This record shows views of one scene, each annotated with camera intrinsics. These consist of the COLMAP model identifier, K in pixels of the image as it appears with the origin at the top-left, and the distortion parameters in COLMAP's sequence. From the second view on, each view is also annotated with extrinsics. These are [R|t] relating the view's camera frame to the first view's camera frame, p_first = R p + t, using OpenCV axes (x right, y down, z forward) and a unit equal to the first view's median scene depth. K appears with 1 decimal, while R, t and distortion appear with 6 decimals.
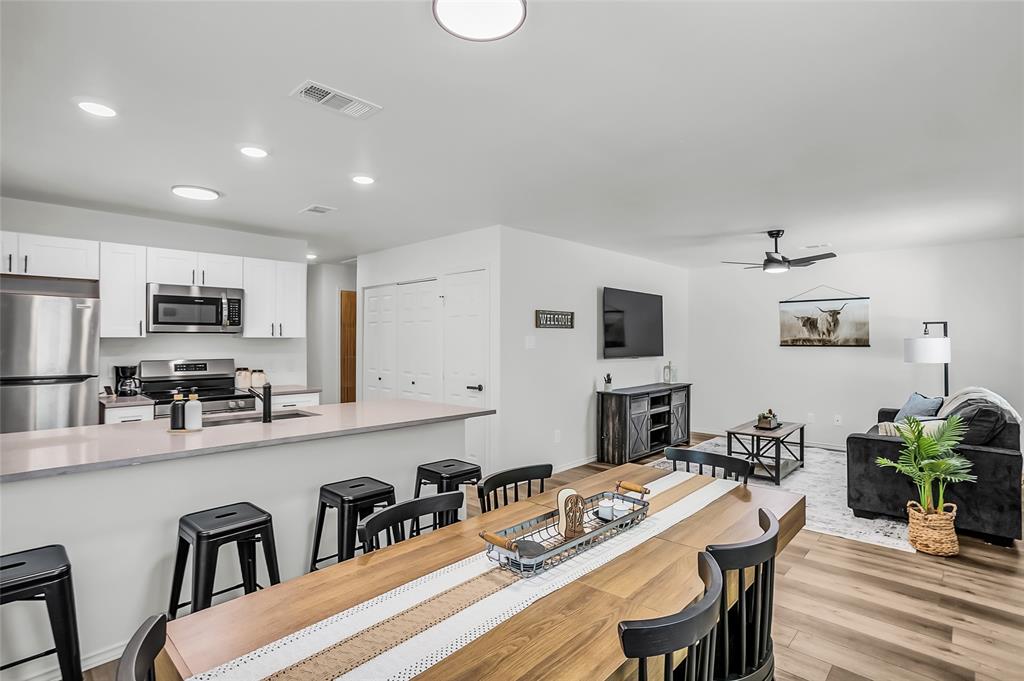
lens RADIAL K [[507.0, 0, 508.9], [0, 507.0, 336.9], [0, 0, 1]] dist [-0.054855, 0.029674]
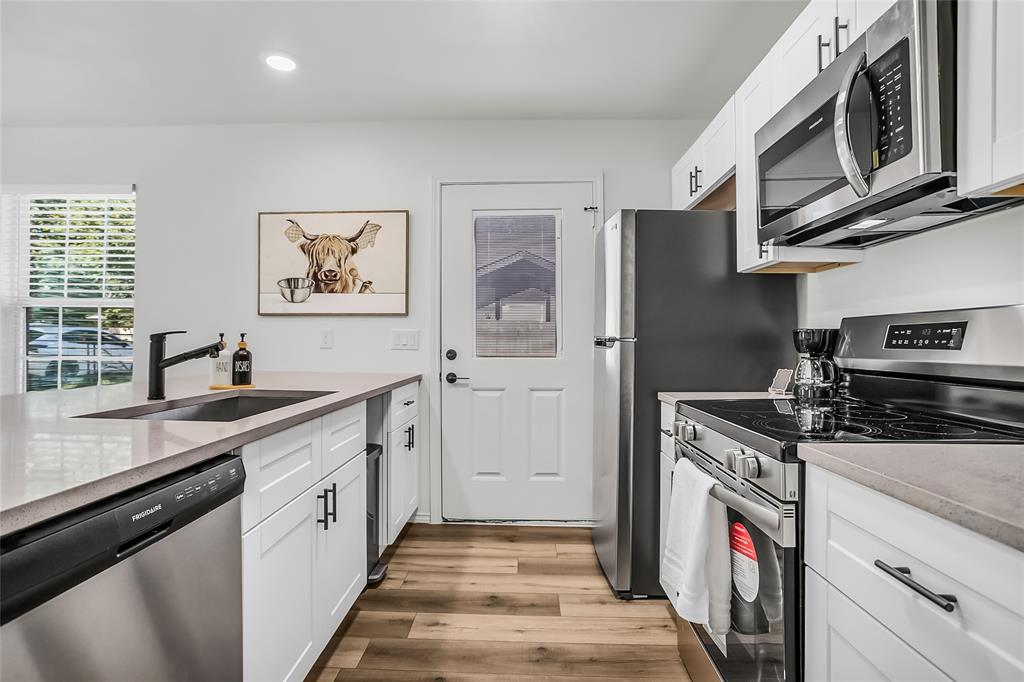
lens RADIAL K [[507.0, 0, 510.7], [0, 507.0, 334.9], [0, 0, 1]] dist [-0.054855, 0.029674]
pose [[-0.752650, -0.016790, -0.658207, -0.214338], [-0.004148, 0.999776, -0.020760, 0.056727], [0.658408, -0.012895, -0.752551, 0.893268]]
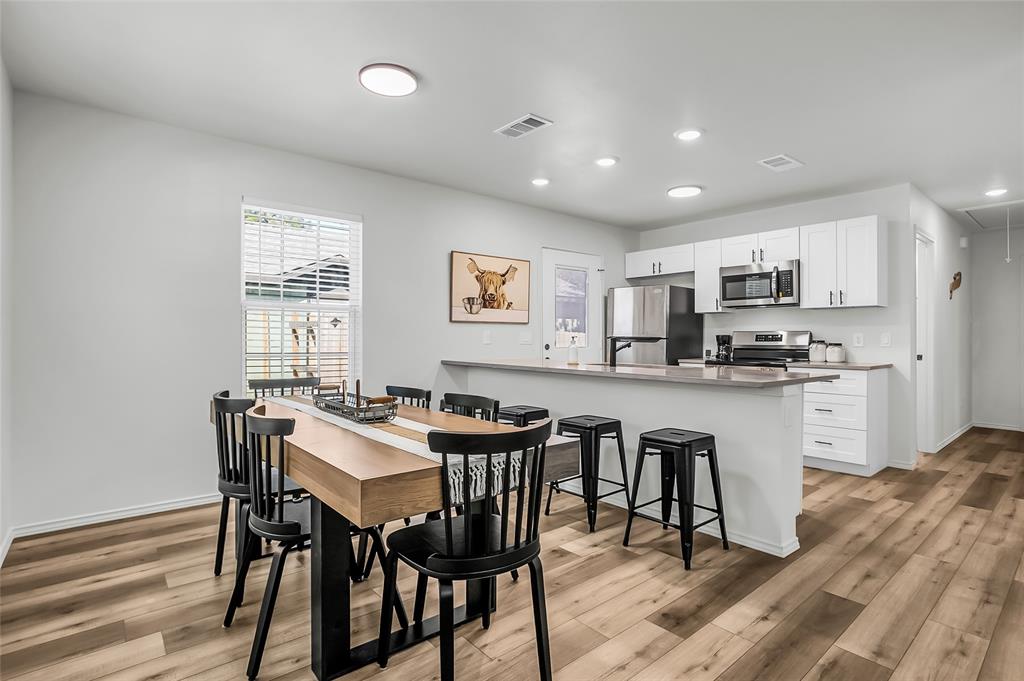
lens RADIAL K [[507.0, 0, 506.4], [0, 507.0, 336.4], [0, 0, 1]] dist [-0.054855, 0.029674]
pose [[-0.116855, -0.005768, -0.993132, 0.444955], [0.001635, 0.999981, -0.006000, 0.053109], [0.993148, -0.002325, -0.116843, 0.465527]]
